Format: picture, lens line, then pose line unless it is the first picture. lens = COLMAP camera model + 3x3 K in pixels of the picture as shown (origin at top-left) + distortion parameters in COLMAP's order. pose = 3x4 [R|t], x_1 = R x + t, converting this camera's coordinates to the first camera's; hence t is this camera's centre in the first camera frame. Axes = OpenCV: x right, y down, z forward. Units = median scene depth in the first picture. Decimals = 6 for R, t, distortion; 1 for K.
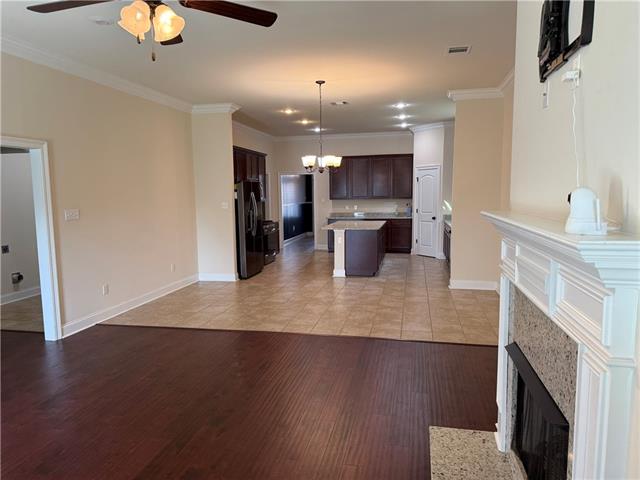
lens RADIAL K [[443.4, 0, 318.1], [0, 443.4, 240.1], [0, 0, 1]] dist [0.087539, -0.142742]
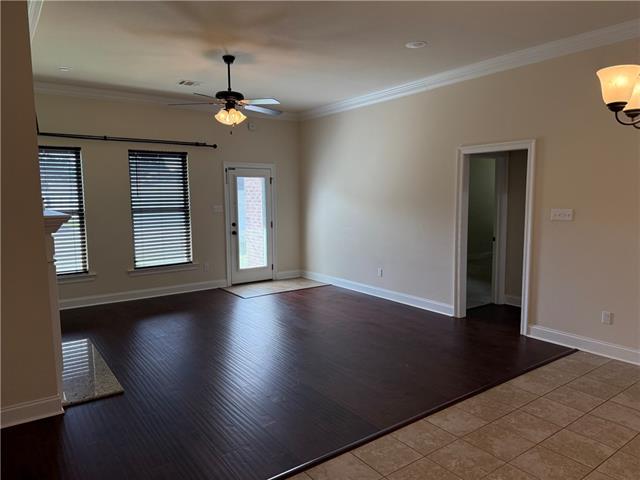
lens RADIAL K [[447.4, 0, 323.1], [0, 447.4, 241.4], [0, 0, 1]] dist [0.103714, -0.141463]
pose [[-0.660426, 0.099111, -0.744321, 0.511756], [-0.065226, 0.979932, 0.188358, -0.164409], [0.748052, 0.172946, -0.640708, 1.413492]]
